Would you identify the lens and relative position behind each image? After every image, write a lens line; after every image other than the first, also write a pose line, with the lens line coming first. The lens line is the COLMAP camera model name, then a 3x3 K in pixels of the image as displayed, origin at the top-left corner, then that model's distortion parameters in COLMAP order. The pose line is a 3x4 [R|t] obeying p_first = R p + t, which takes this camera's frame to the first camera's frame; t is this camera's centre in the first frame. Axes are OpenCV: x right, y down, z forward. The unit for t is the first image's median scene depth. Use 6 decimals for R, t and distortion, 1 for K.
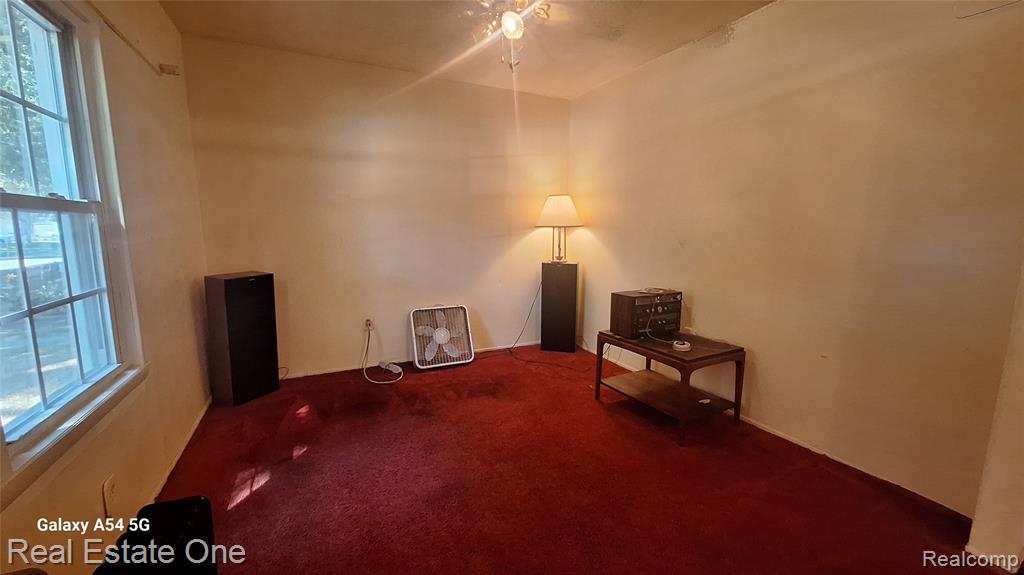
lens RADIAL K [[409.4, 0, 511.9], [0, 409.4, 291.1], [0, 0, 1]] dist [-0.000531, 0.000245]
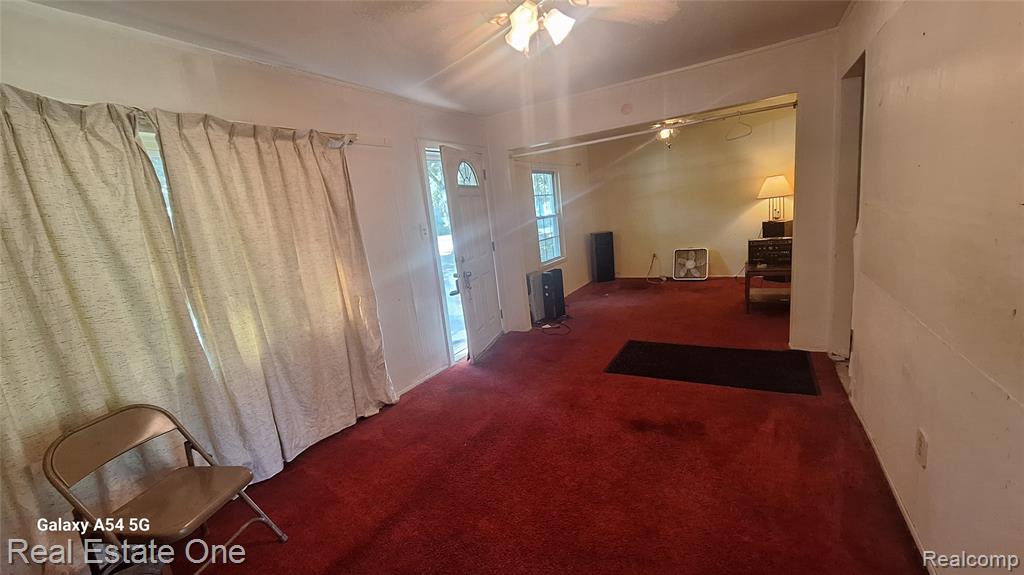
lens RADIAL K [[409.4, 0, 507.3], [0, 409.4, 286.5], [0, 0, 1]] dist [-0.000531, 0.000245]
pose [[0.558772, 0.095879, -0.823761, 0.910031], [-0.025515, 0.994812, 0.098481, 0.048633], [0.828929, -0.034010, 0.558319, -0.728981]]
